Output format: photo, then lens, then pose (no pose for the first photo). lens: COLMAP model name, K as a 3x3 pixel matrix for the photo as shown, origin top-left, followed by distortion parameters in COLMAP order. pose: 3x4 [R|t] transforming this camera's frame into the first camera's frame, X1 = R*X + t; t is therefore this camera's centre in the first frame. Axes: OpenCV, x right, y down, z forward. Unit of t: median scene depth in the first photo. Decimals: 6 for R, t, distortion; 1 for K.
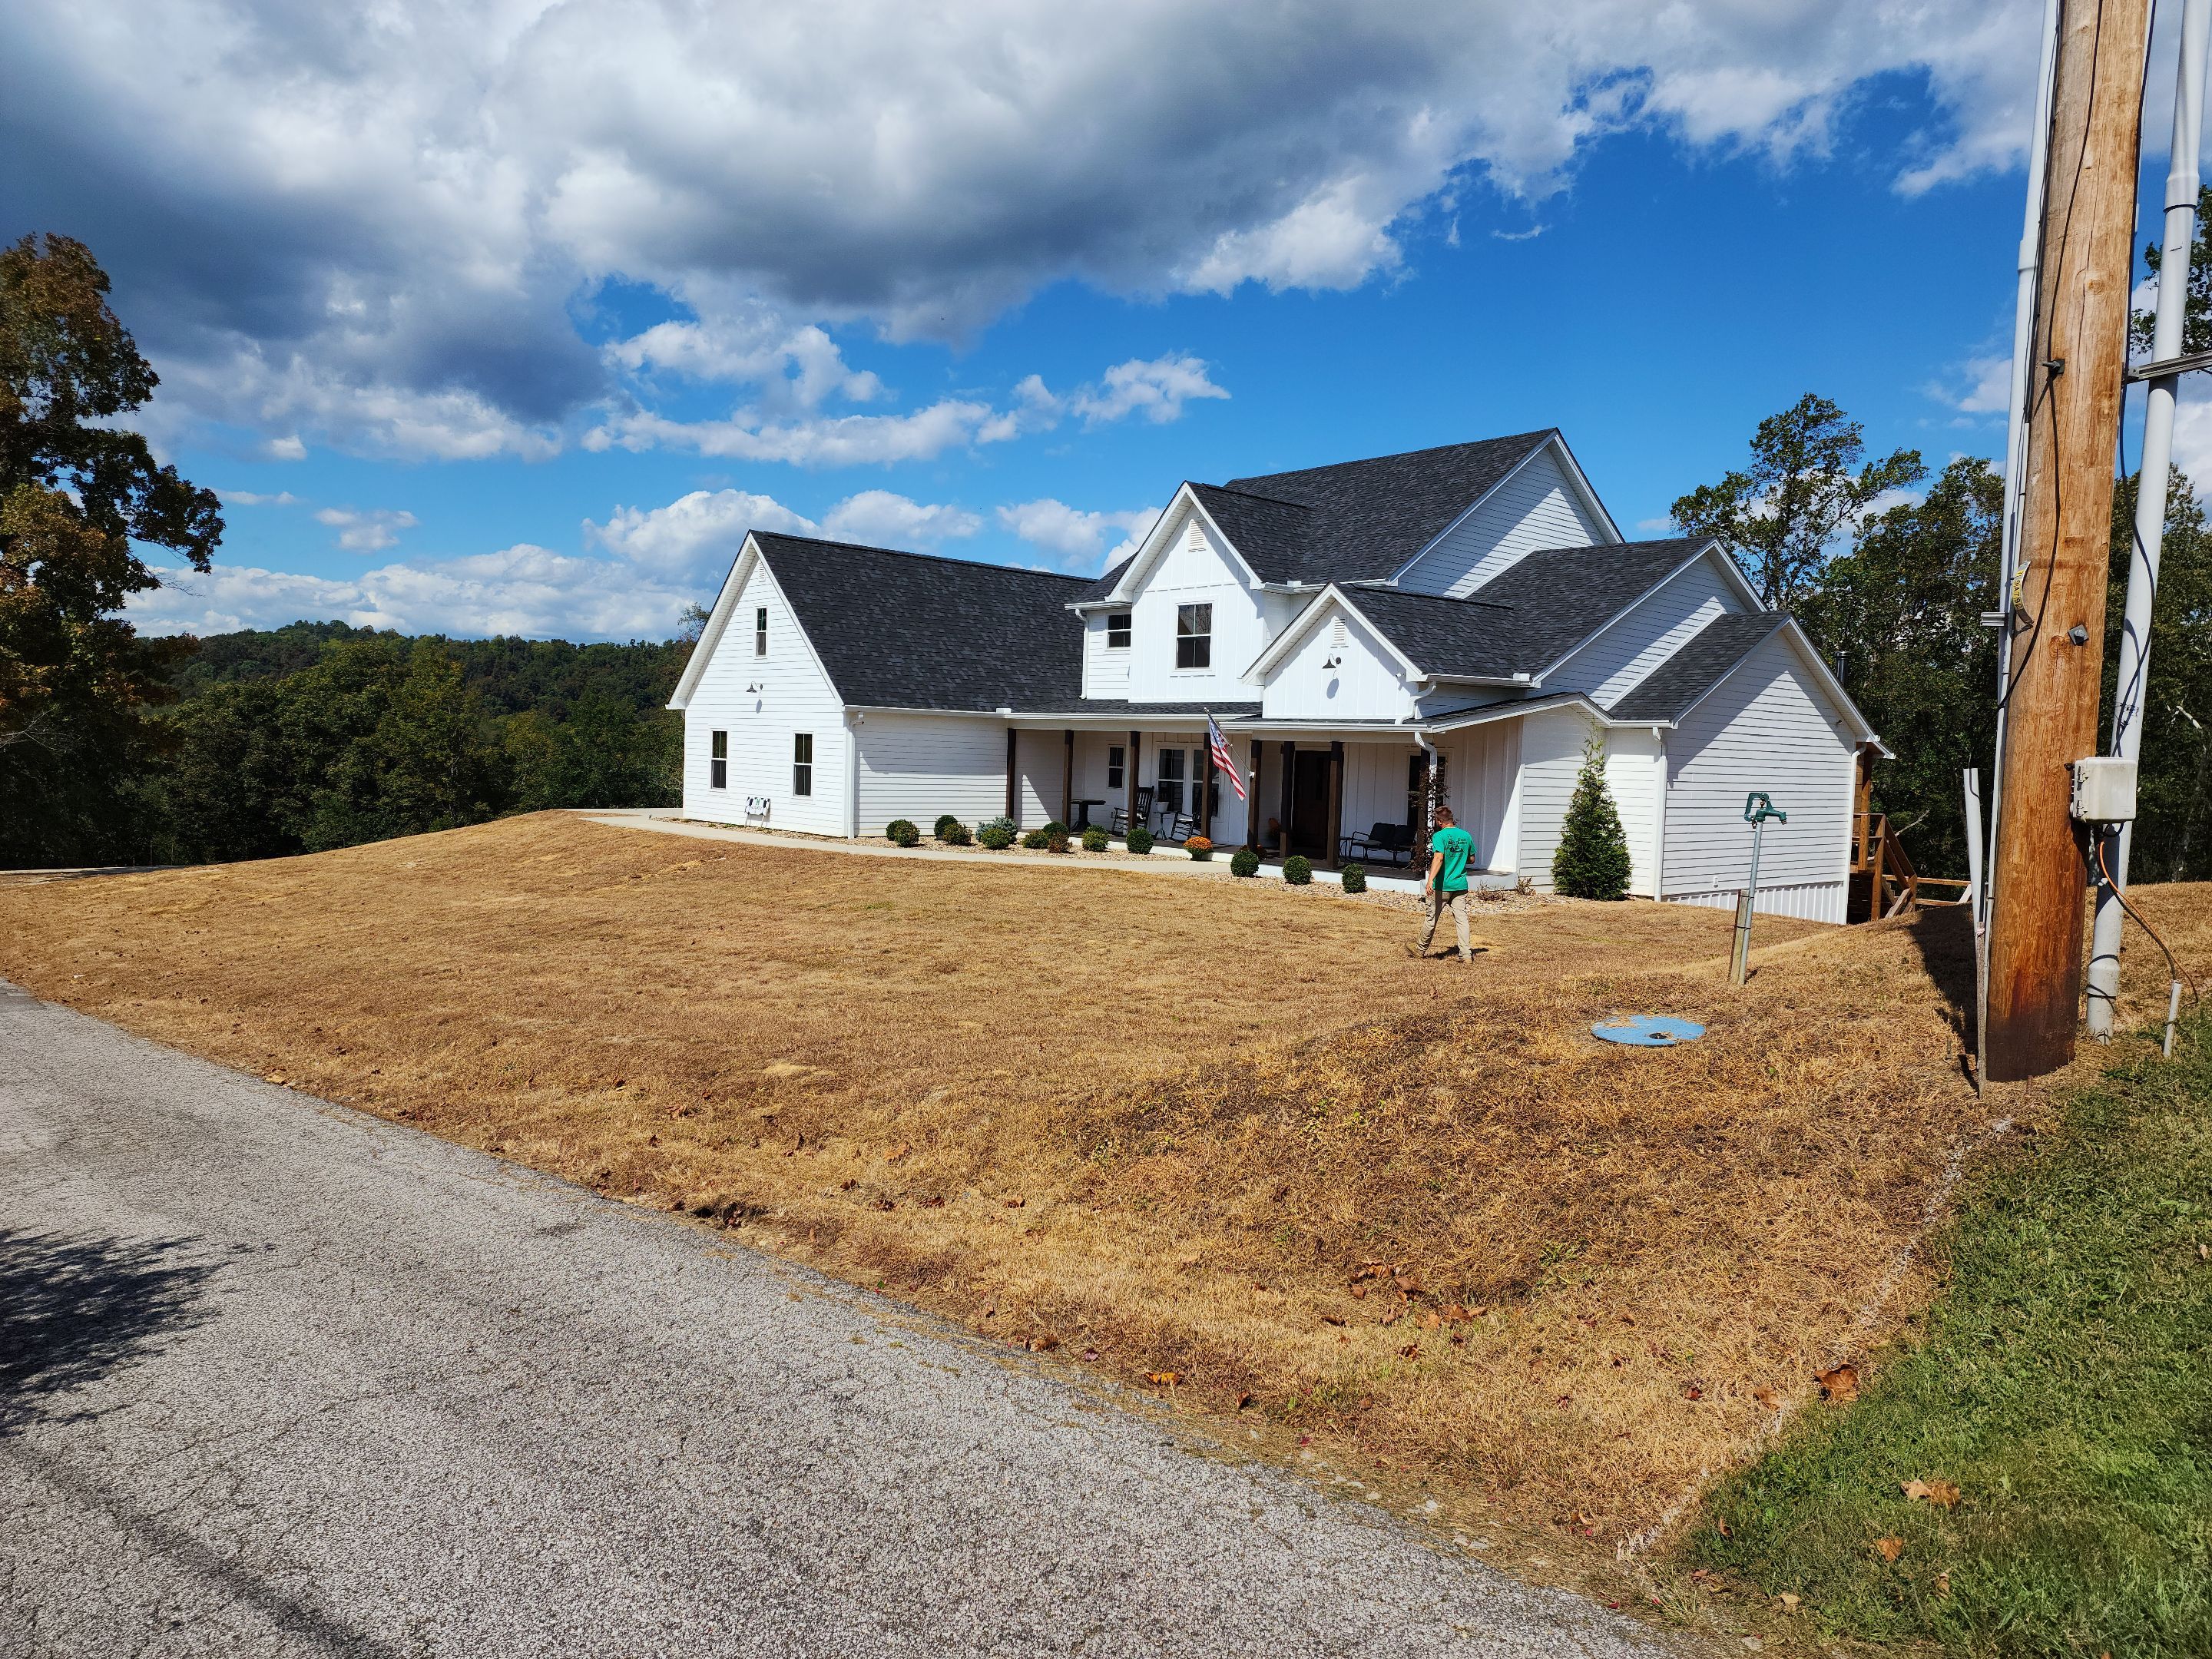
lens RADIAL K [[1477.5, 0, 1094.3], [0, 1477.5, 823.5], [0, 0, 1]] dist [0.119170, -0.121102]
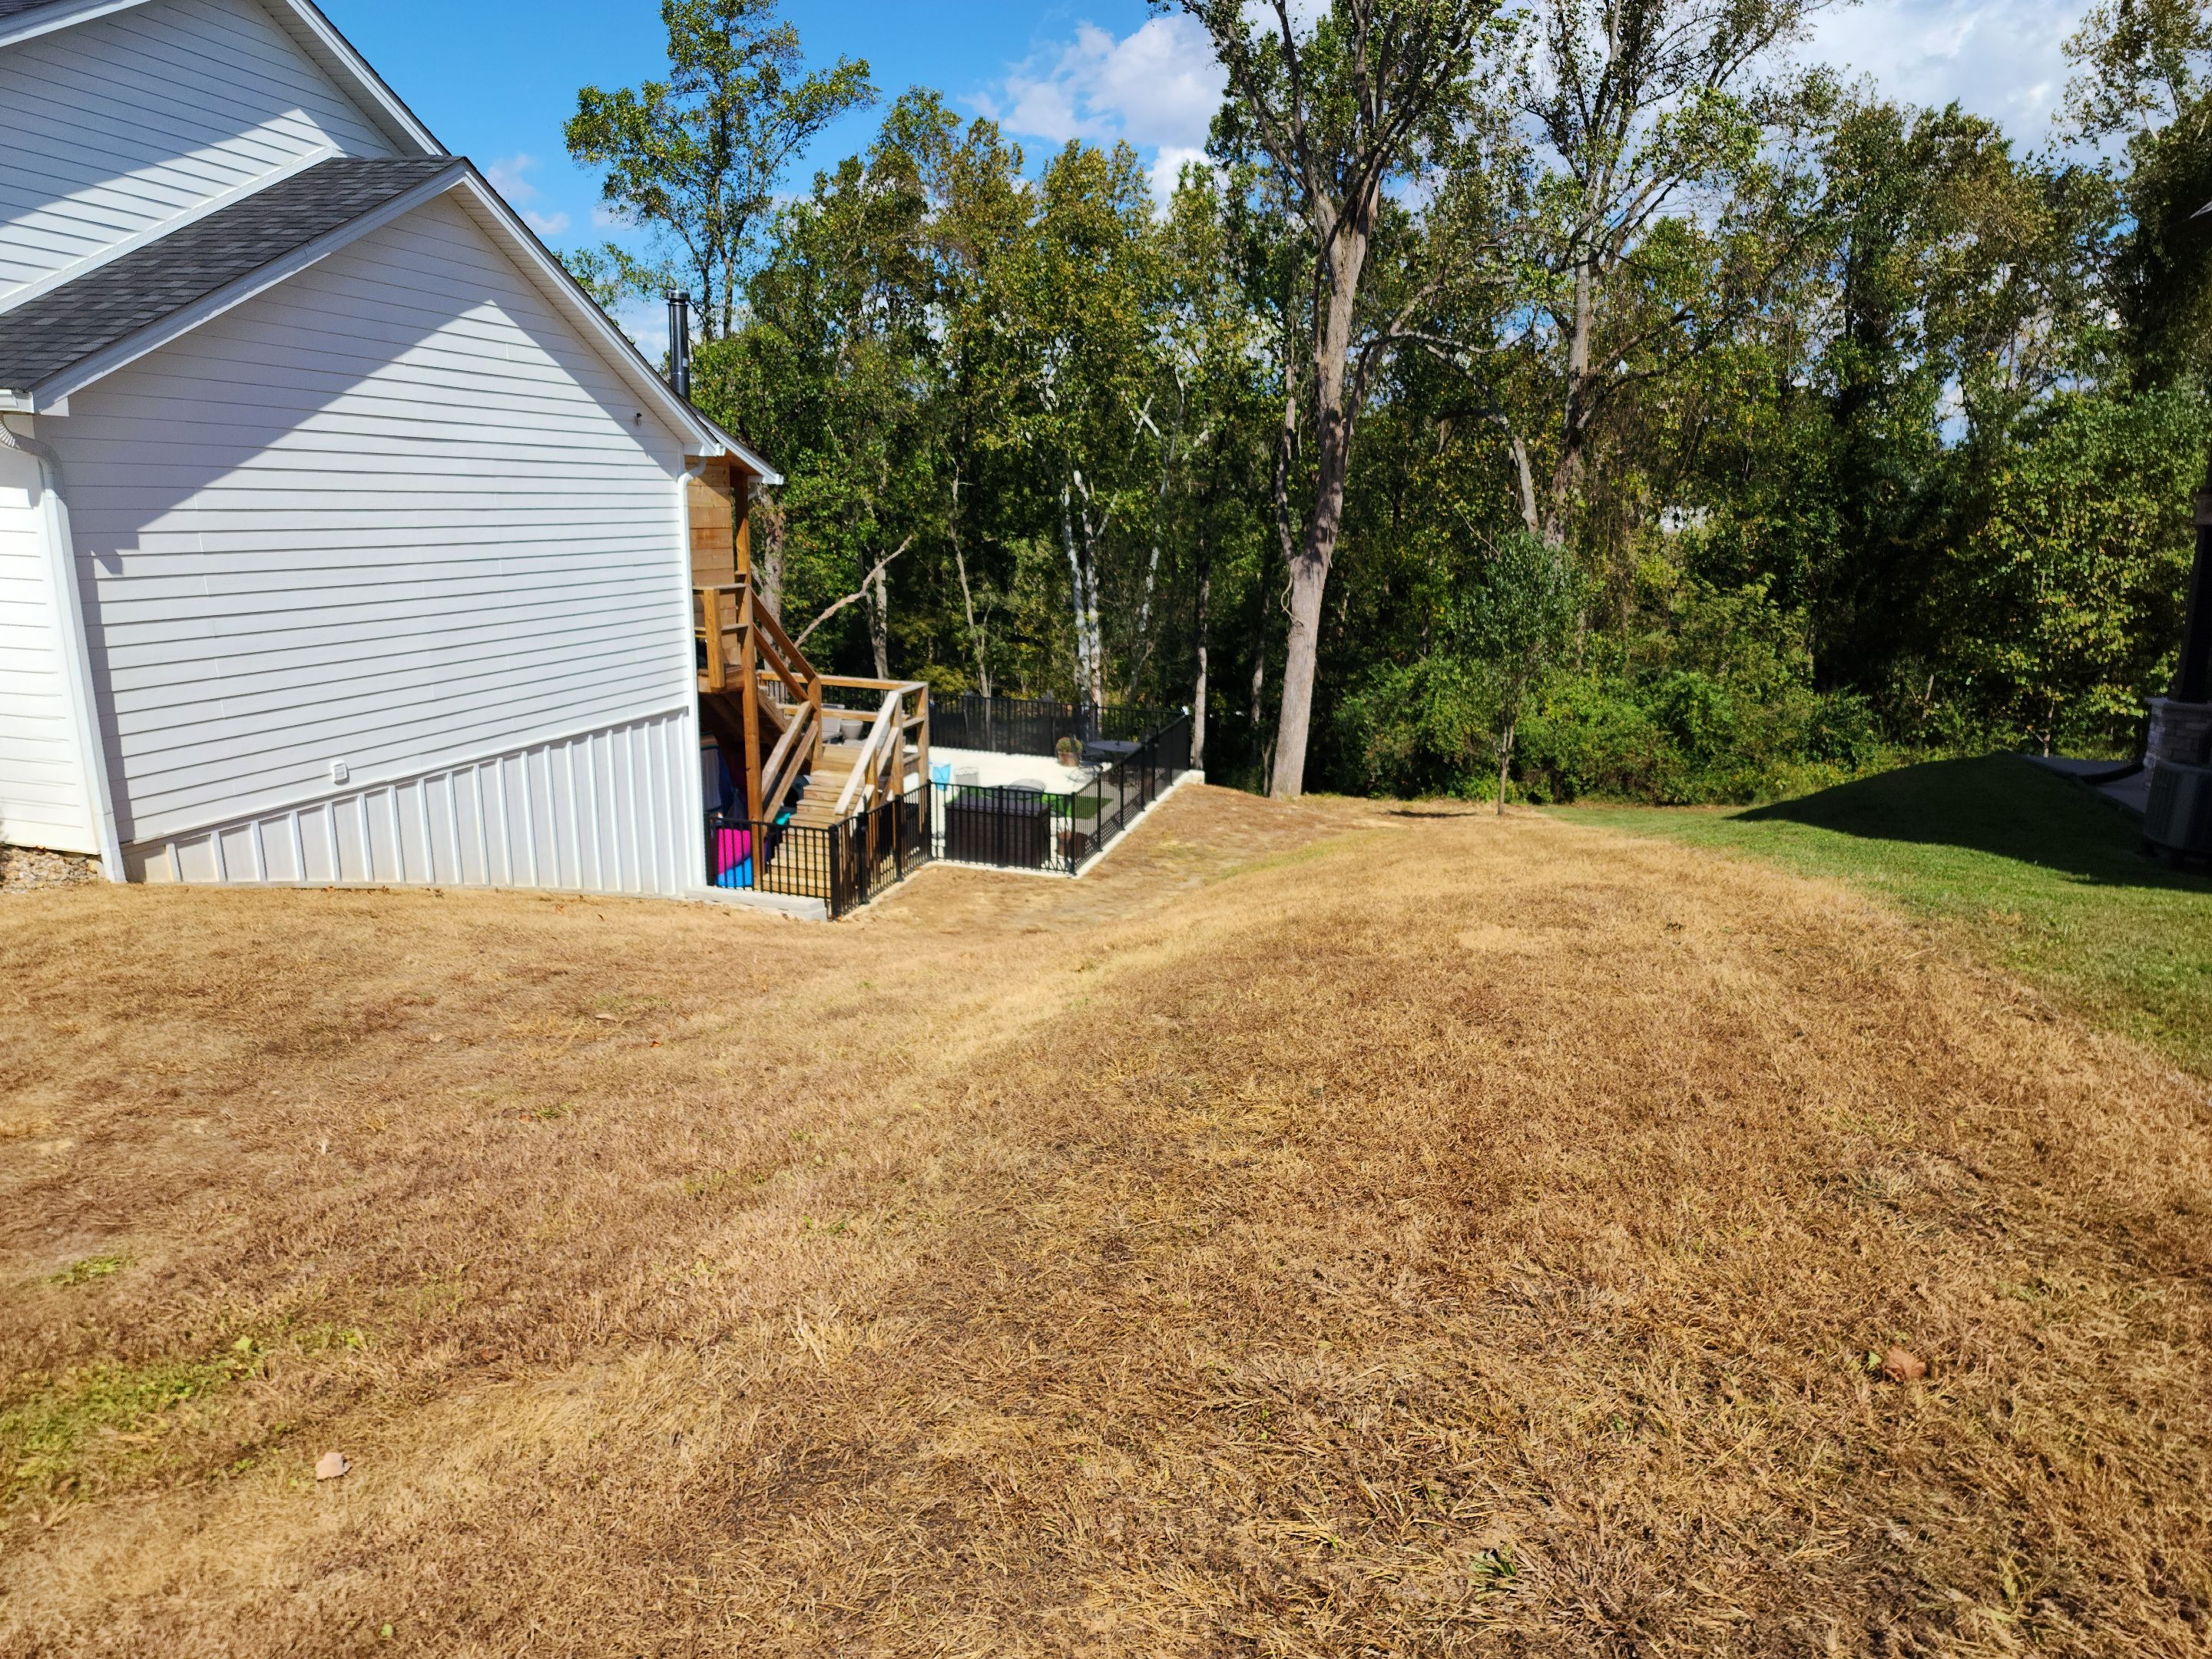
lens RADIAL K [[1551.0, 0, 1104.1], [0, 1551.0, 748.2], [0, 0, 1]] dist [0.060887, -0.035094]
pose [[0.825827, -0.093766, 0.556073, 0.313560], [0.014859, 0.989355, 0.144761, -0.029372], [-0.563727, -0.111285, 0.818430, 0.449386]]
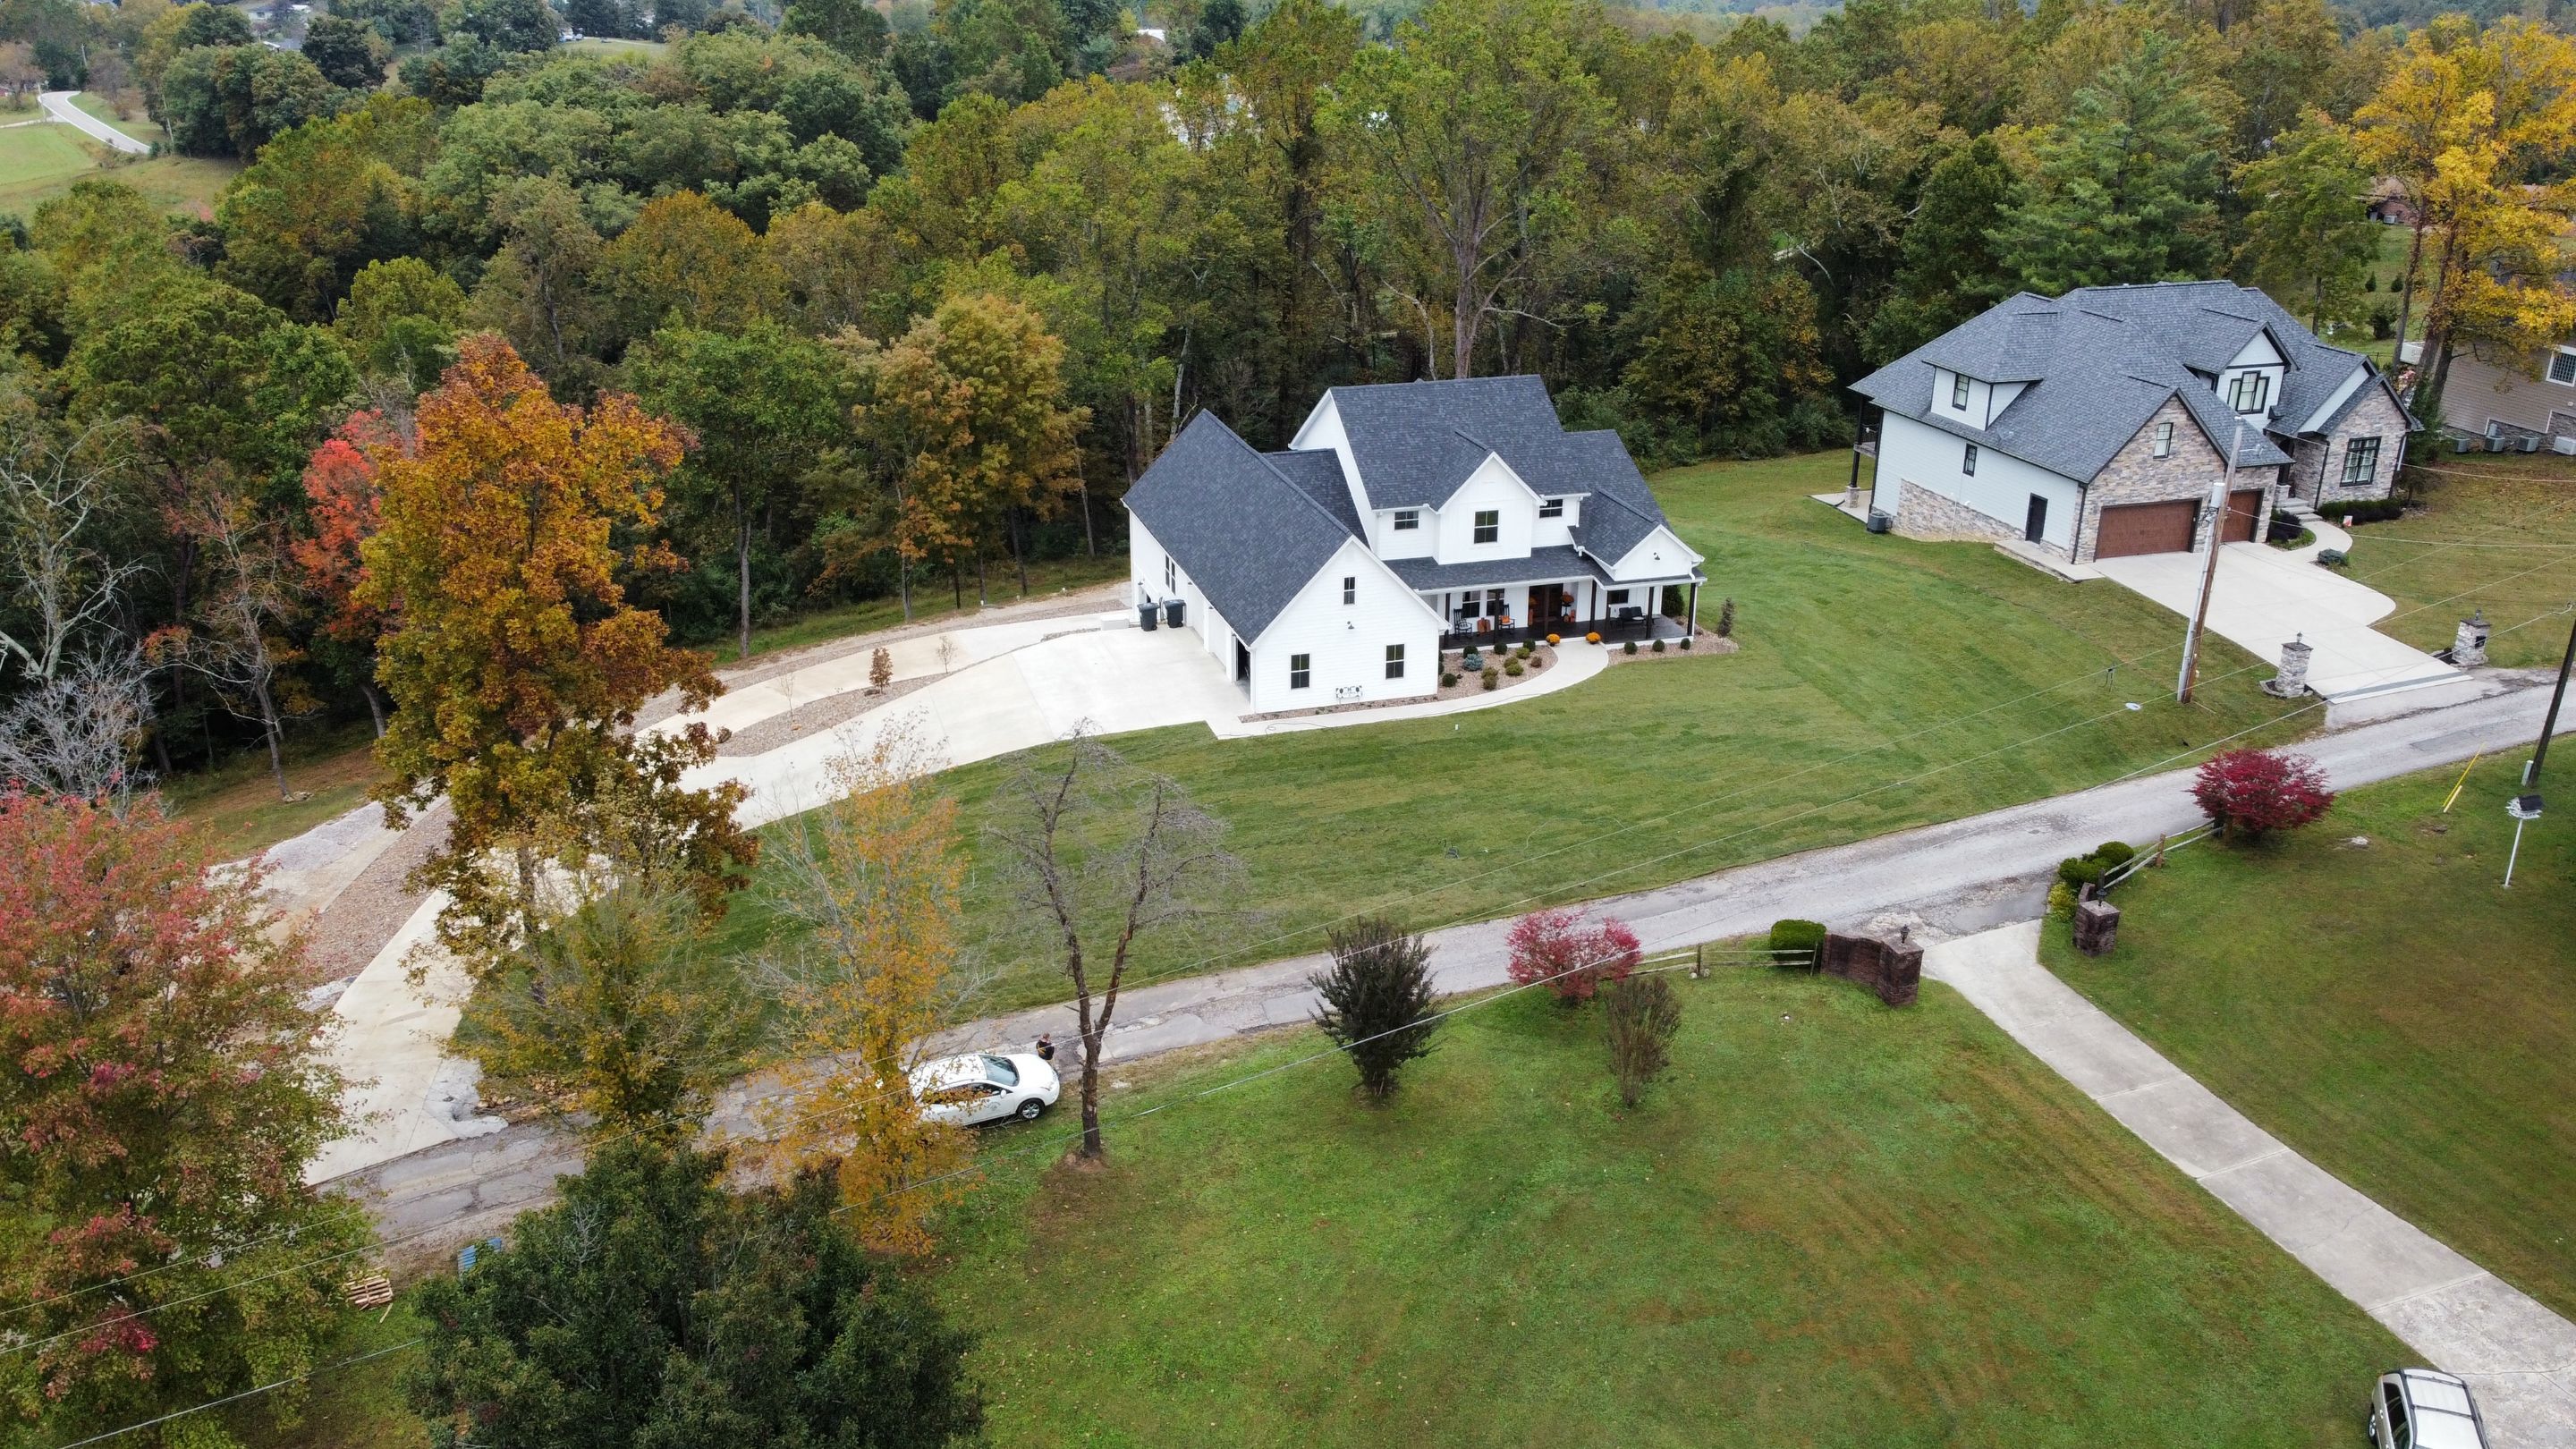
lens RADIAL K [[1951.1, 0, 1288.0], [0, 1951.1, 724.5], [0, 0, 1]] dist [0.010573, -0.020686]
pose [[0.420409, -0.368502, 0.829134, -2.192492], [0.053638, 0.922308, 0.382715, -0.860812], [-0.905748, -0.116424, 0.407512, 0.195587]]
